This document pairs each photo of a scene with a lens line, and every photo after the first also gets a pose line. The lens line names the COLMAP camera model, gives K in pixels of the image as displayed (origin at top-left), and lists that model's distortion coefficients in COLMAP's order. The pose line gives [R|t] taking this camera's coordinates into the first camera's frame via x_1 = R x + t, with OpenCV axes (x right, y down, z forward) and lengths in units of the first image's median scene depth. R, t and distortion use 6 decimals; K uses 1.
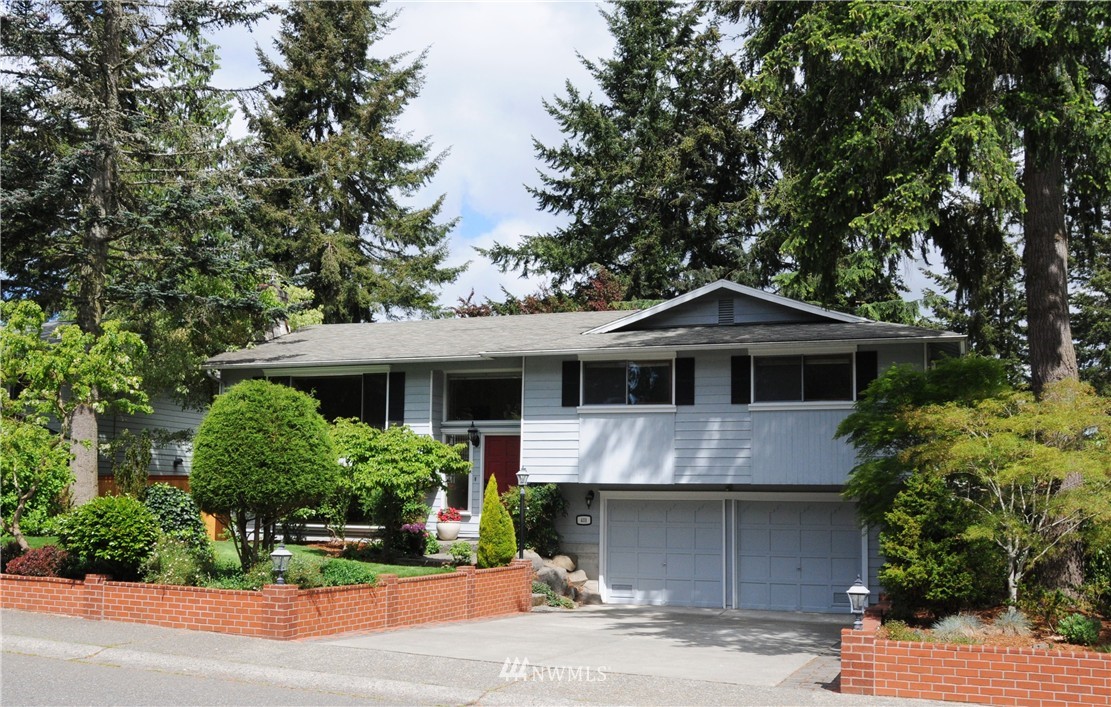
lens RADIAL K [[1312.3, 0, 556.4], [0, 1312.3, 354.7], [0, 0, 1]] dist [-0.063204, 0.000000]
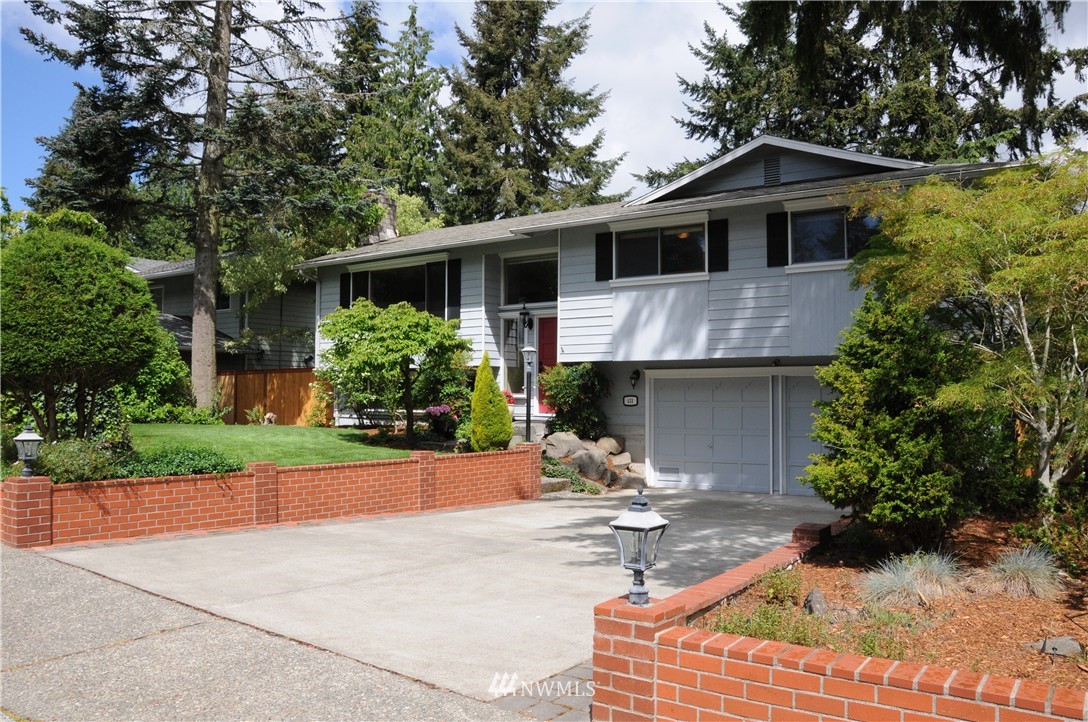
lens RADIAL K [[956.6, 0, 542.6], [0, 956.6, 364.8], [0, 0, 1]] dist [-0.125965, -0.002687]
pose [[0.969401, -0.023322, -0.244373, 0.132303], [0.042304, 0.996455, 0.072715, 0.047020], [0.241811, -0.080828, 0.966951, 0.314524]]
